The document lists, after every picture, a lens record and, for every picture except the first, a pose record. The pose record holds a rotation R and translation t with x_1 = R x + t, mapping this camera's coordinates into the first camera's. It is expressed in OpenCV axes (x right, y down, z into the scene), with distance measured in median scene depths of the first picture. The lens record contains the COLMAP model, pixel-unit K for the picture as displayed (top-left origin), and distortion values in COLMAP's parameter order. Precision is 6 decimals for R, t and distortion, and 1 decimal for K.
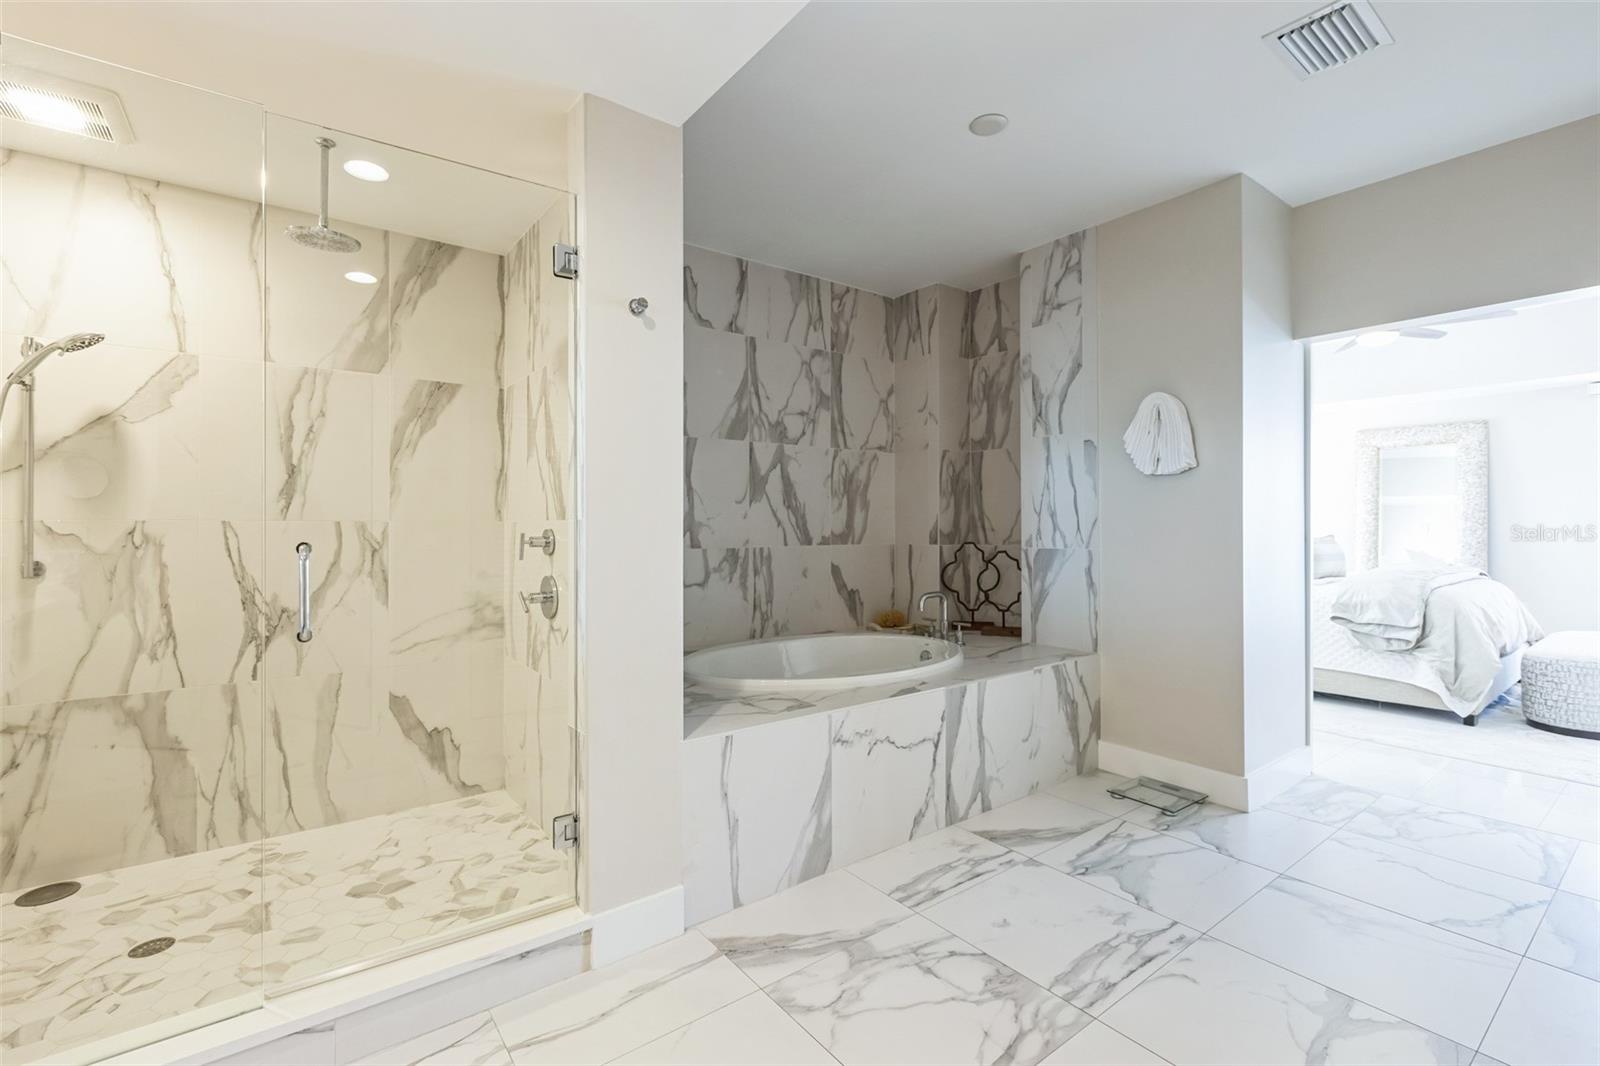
lens RADIAL K [[708.9, 0, 794.6], [0, 708.9, 521.7], [0, 0, 1]] dist [0.003037, 0.000547]
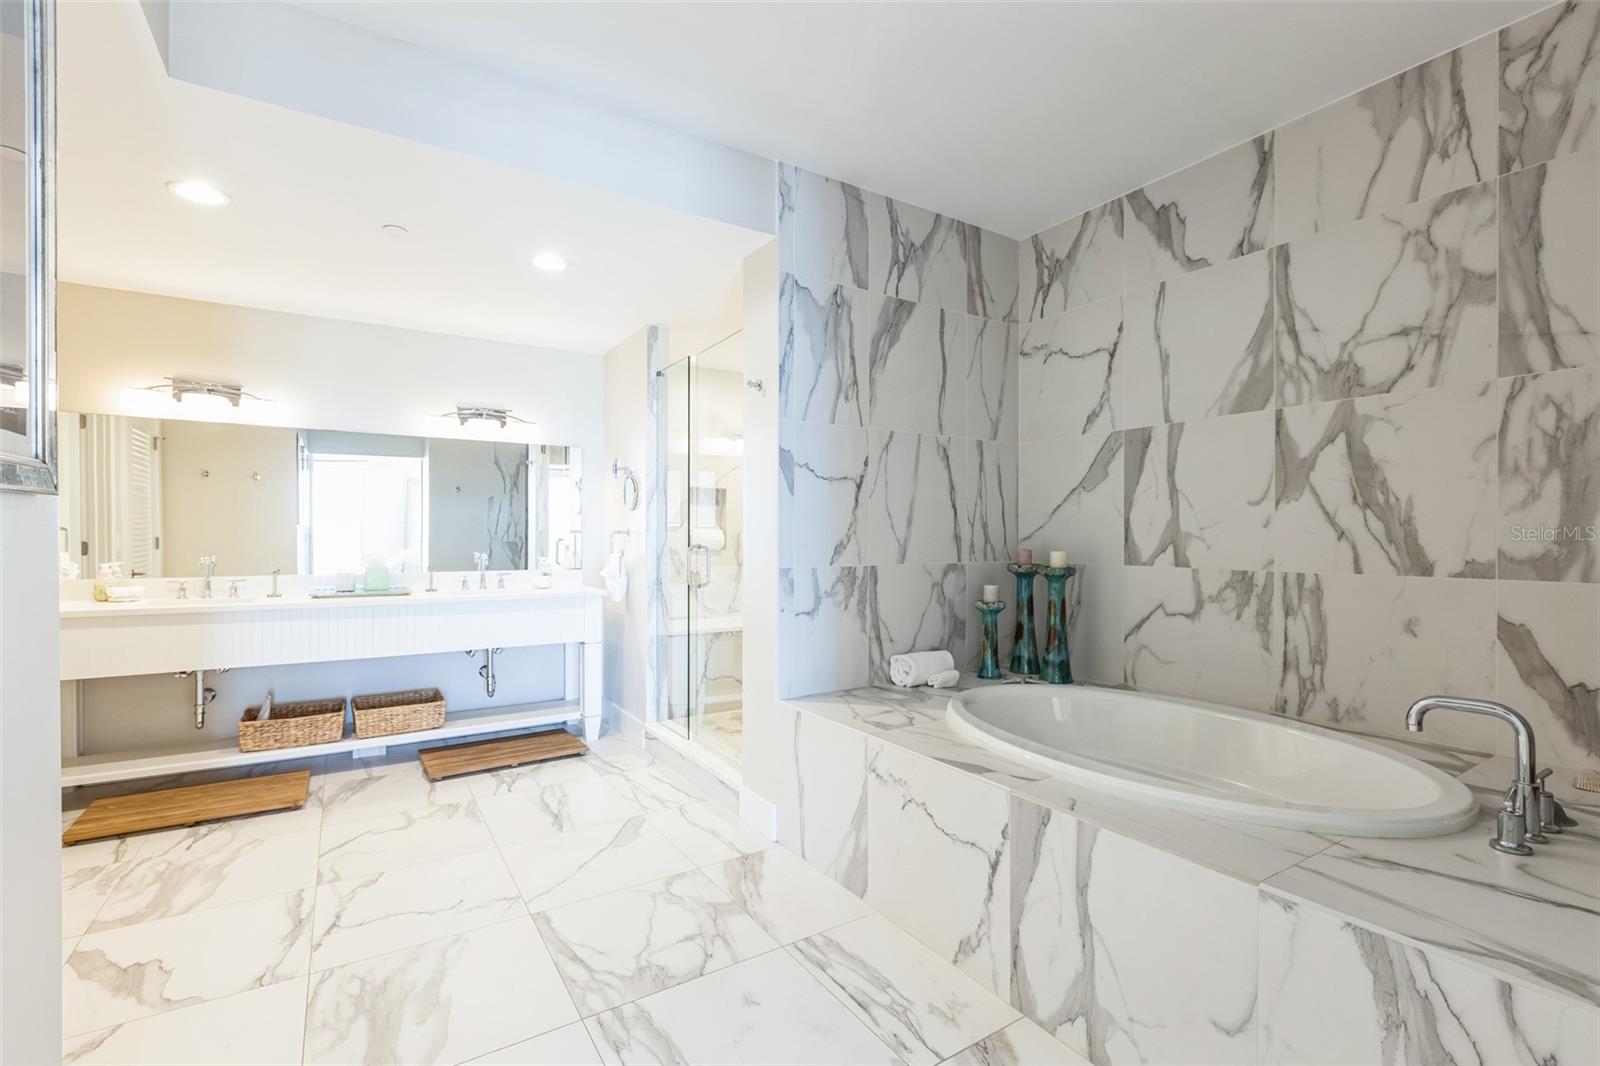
lens RADIAL K [[708.9, 0, 793.8], [0, 708.9, 537.5], [0, 0, 1]] dist [0.003037, 0.000547]
pose [[-0.081179, 0.007250, -0.996673, 0.617825], [0.005506, 0.999962, 0.006826, -0.001798], [0.996684, -0.004934, -0.081216, 0.606400]]
